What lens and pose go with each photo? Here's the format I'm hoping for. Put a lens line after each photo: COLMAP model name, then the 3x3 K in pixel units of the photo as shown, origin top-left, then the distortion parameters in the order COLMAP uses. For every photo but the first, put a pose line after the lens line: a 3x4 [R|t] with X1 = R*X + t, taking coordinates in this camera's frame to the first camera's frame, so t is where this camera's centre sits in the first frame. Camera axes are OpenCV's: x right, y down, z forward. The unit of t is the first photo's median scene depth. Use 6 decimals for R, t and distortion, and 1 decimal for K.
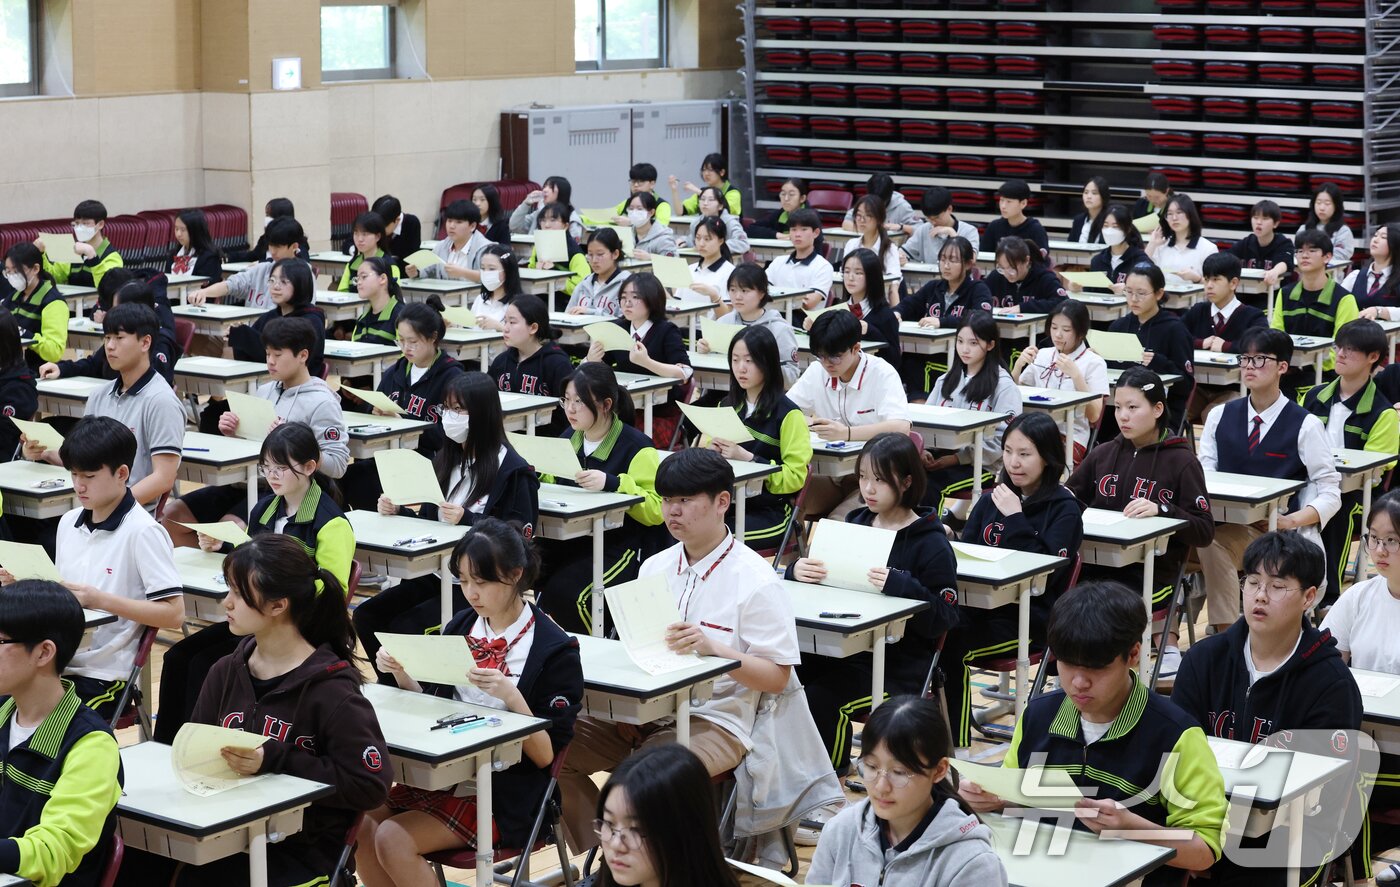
lens RADIAL K [[2971.6, 0, 700.0], [0, 2971.6, 443.5], [0, 0, 1]] dist [0.023855, -2.111025]
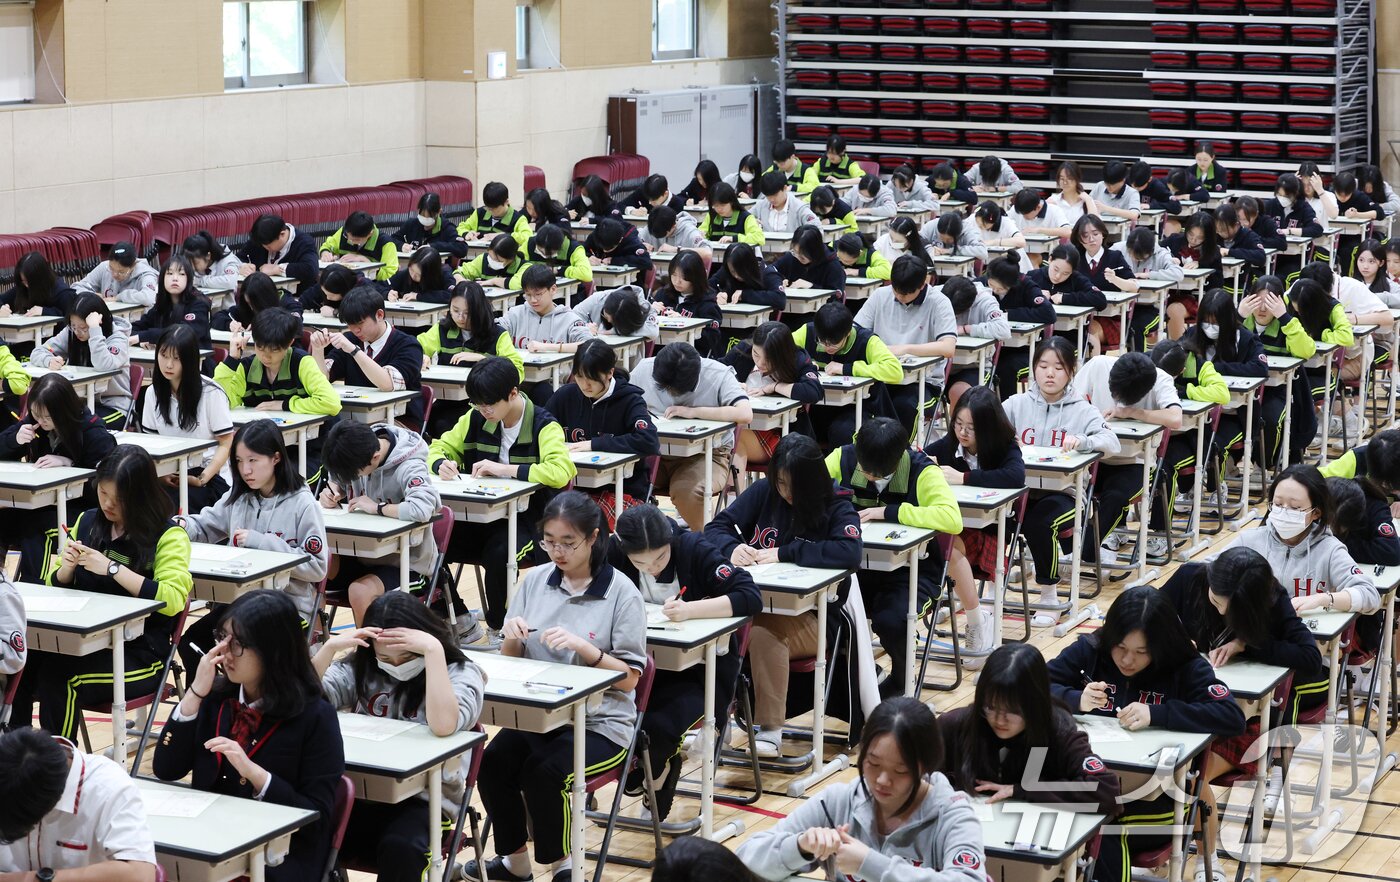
lens RADIAL K [[2971.6, 0, 700.0], [0, 2971.6, 441.0], [0, 0, 1]] dist [0.023855, -2.111025]
pose [[0.979288, -0.029231, 0.200351, -0.277139], [0.027963, 0.999567, 0.009154, 0.015100], [-0.200532, -0.003362, 0.979681, -0.161475]]
